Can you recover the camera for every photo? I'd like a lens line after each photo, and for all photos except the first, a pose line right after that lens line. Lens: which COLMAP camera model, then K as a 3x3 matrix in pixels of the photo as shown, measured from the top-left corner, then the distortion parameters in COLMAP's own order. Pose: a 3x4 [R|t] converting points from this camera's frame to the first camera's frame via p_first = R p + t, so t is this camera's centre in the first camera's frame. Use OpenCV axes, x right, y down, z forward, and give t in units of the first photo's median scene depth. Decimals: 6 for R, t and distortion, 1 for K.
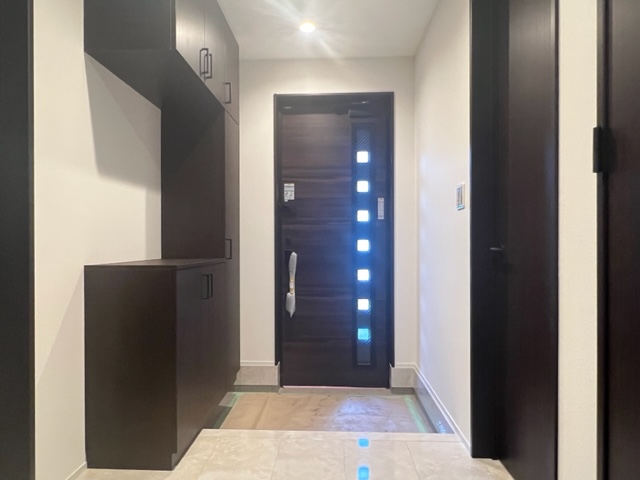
lens RADIAL K [[410.3, 0, 320.0], [0, 410.3, 242.1], [0, 0, 1]] dist [0.000101, 0.000002]
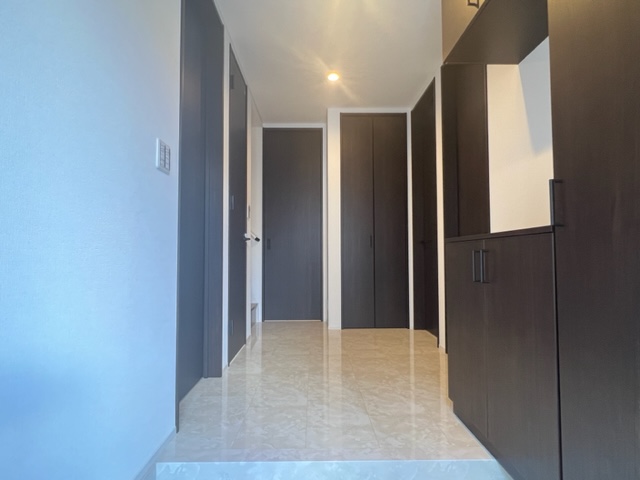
lens RADIAL K [[338.8, 0, 319.5], [0, 338.8, 240.2], [0, 0, 1]] dist [-0.000117, -0.000010]
pose [[-0.998198, 0.002957, -0.059938, 0.075941], [0.004605, 0.999615, -0.027371, 0.083212], [0.059834, -0.027598, -0.997827, 1.865391]]
